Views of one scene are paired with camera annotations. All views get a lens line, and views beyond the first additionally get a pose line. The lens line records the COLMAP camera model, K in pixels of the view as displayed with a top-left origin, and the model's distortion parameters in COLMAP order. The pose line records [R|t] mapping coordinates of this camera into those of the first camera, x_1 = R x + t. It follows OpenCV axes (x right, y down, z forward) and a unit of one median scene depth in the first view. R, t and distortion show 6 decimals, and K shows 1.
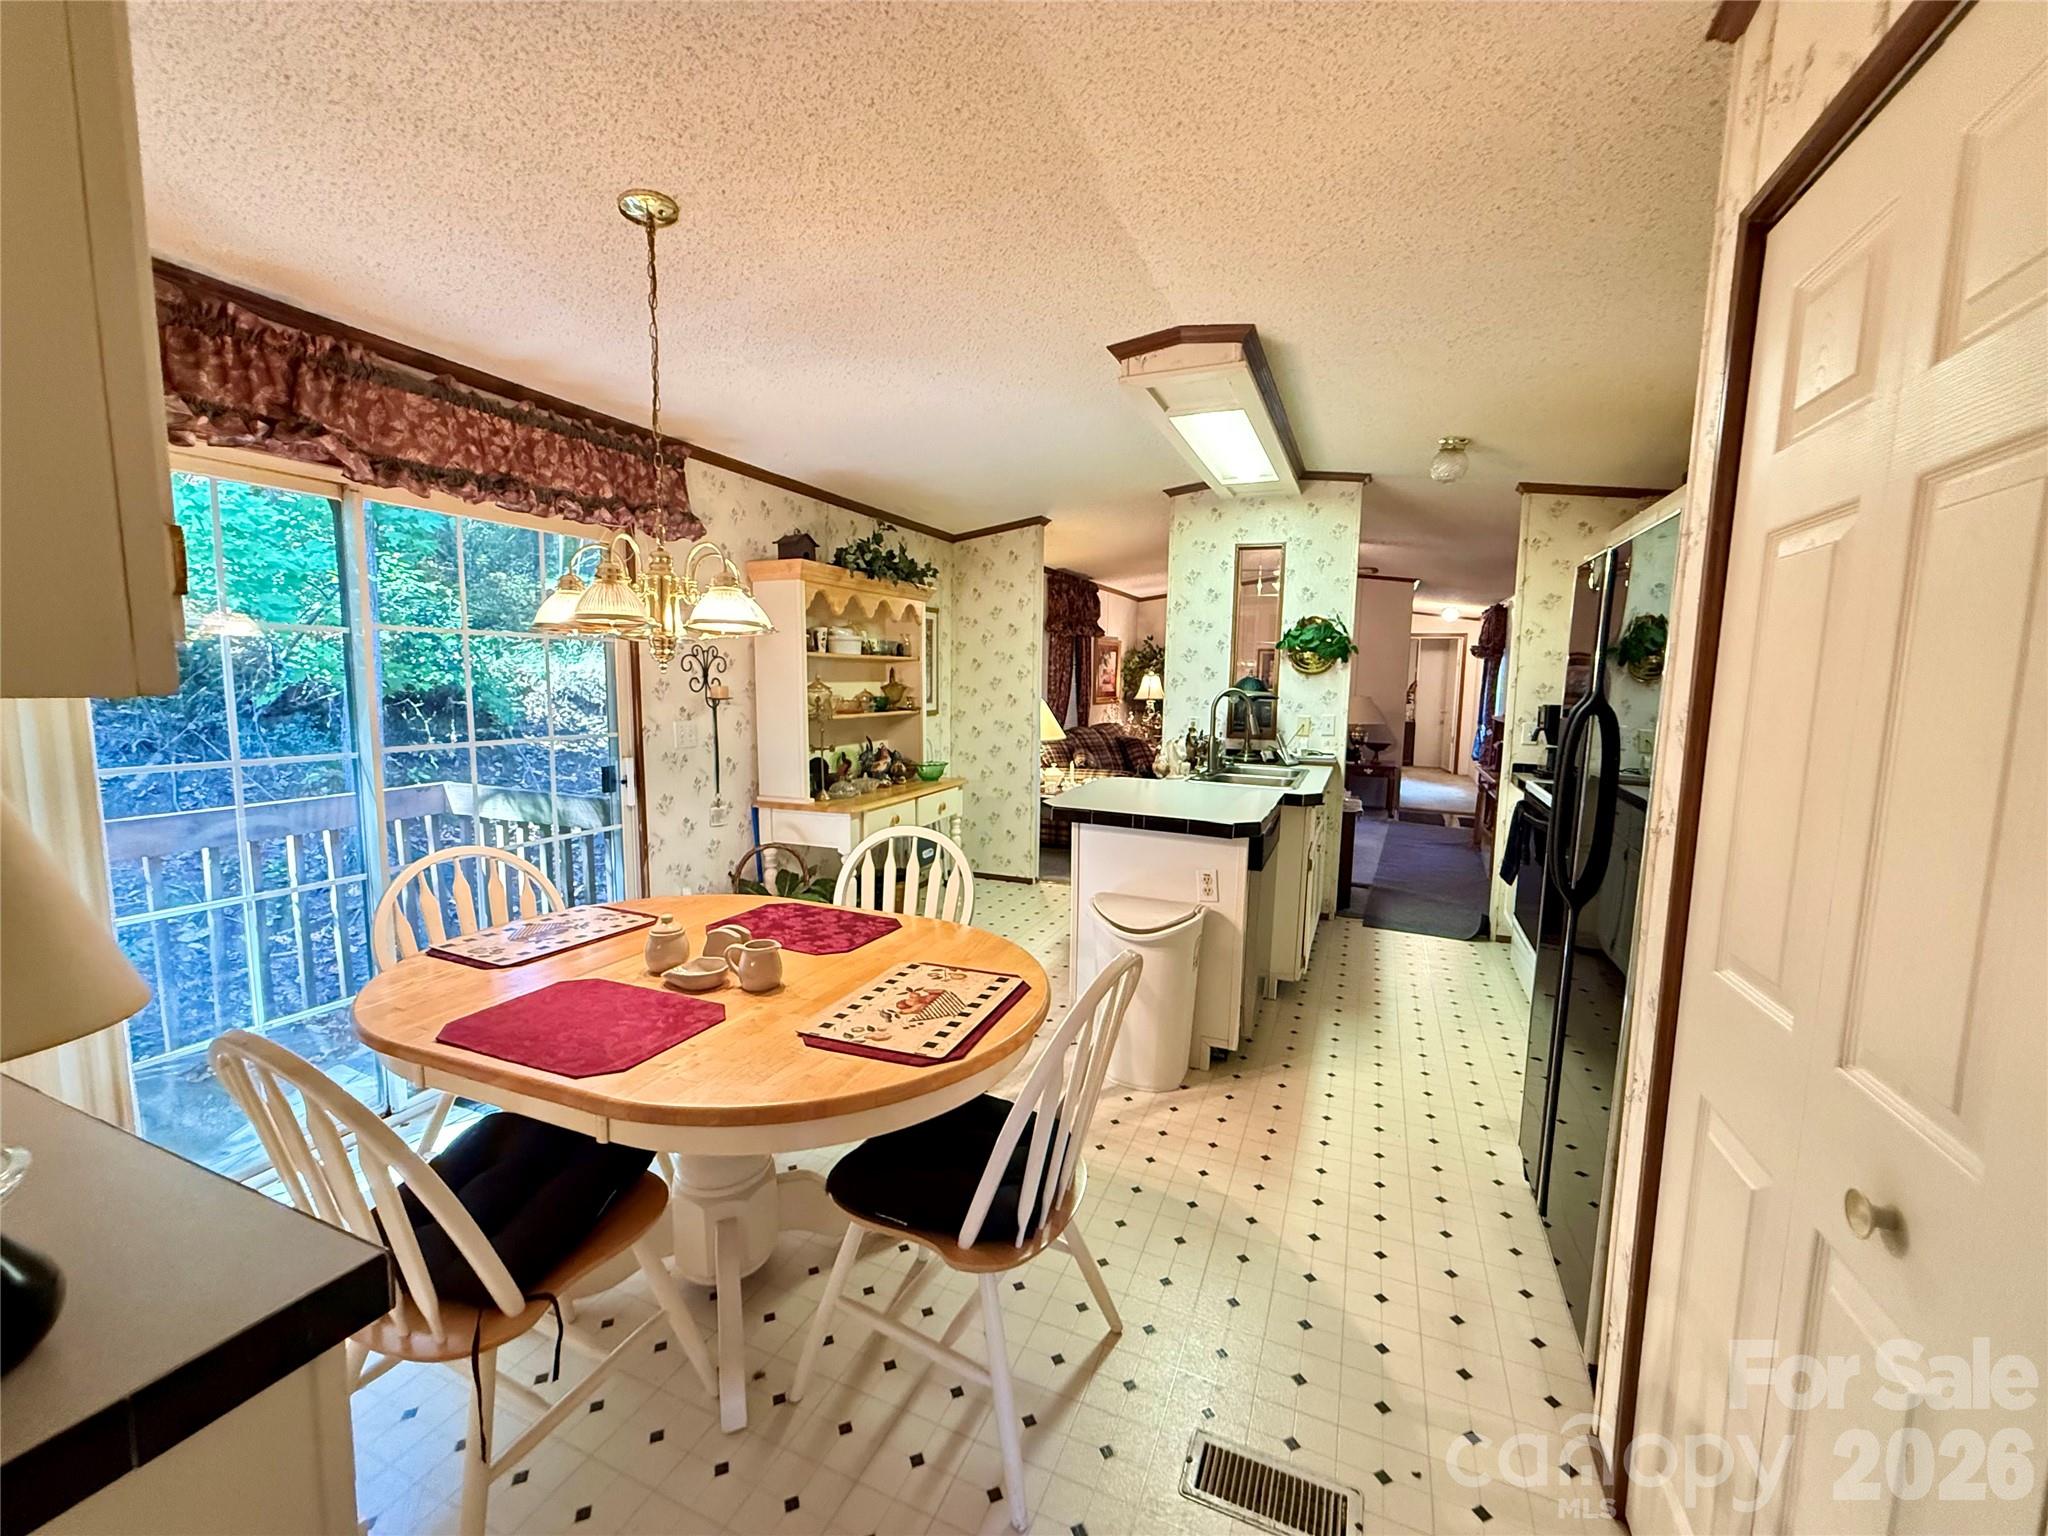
lens RADIAL K [[816.2, 0, 1021.8], [0, 816.2, 766.0], [0, 0, 1]] dist [-0.000754, 0.000239]
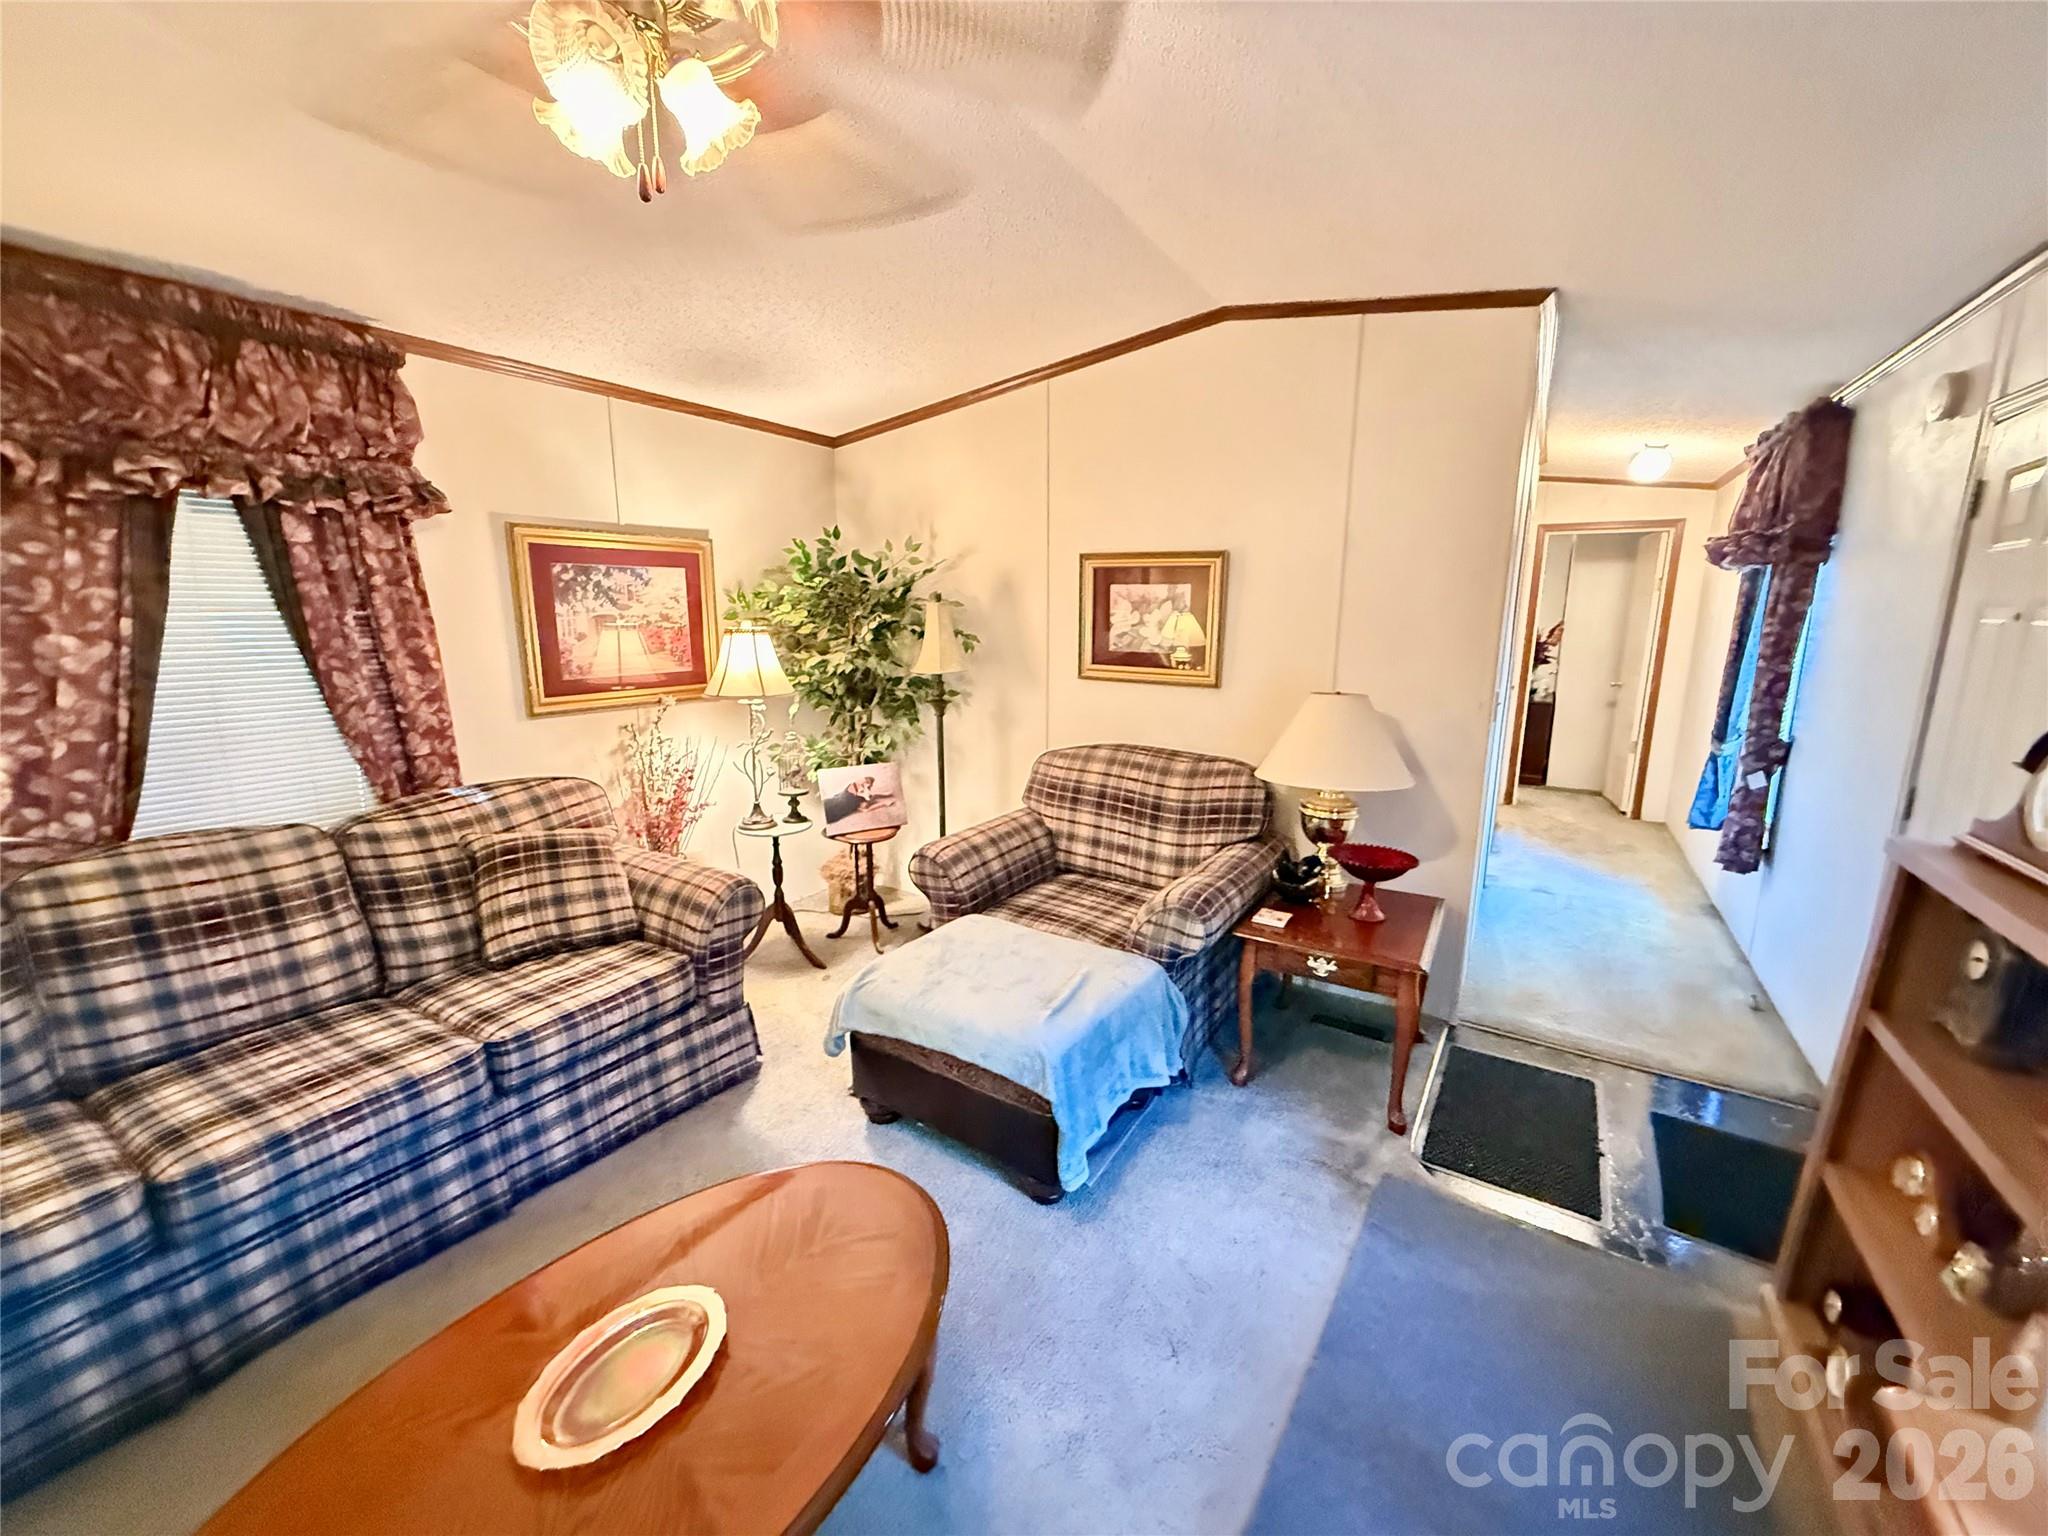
lens RADIAL K [[819.3, 0, 1011.7], [0, 819.3, 764.8], [0, 0, 1]] dist [-0.002216, 0.000404]
pose [[0.988257, 0.017115, -0.151839, 0.641049], [-0.005198, 0.996898, 0.078538, -0.155007], [0.152712, -0.076827, 0.985280, 1.254823]]
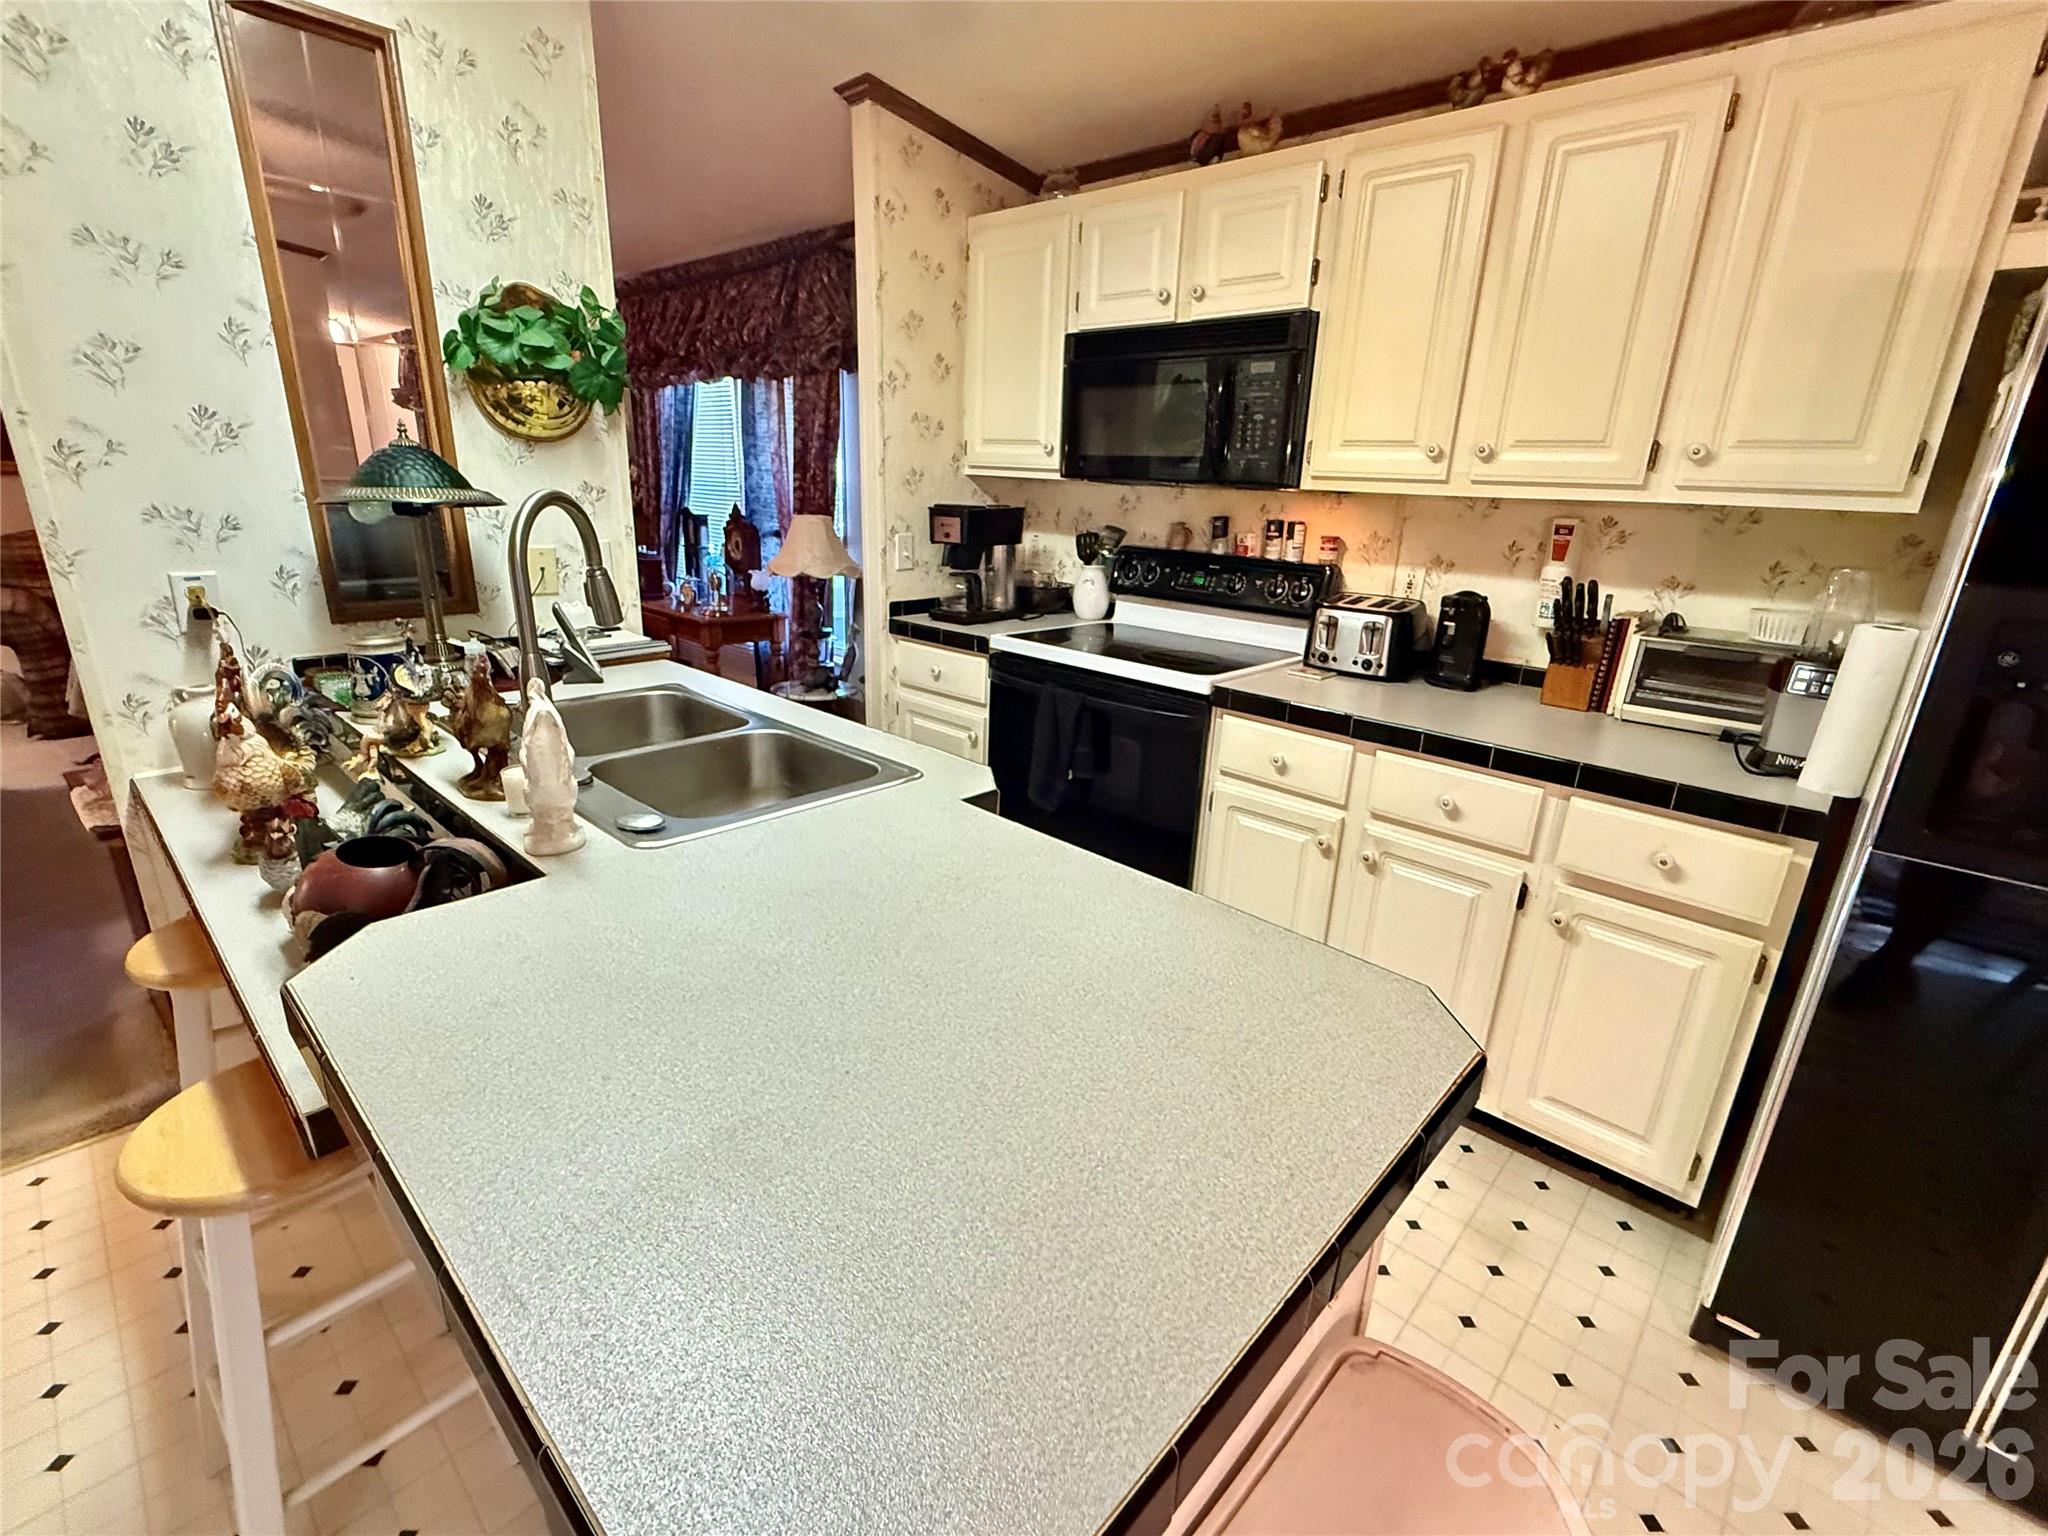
lens RADIAL K [[914.2, 0, 1022.7], [0, 914.2, 765.8], [0, 0, 1]] dist [0.000280, -0.000482]
pose [[0.340895, -0.293691, 0.893049, -0.018996], [0.075342, 0.955429, 0.285446, -0.070525], [-0.937077, -0.030023, 0.347828, 0.617294]]
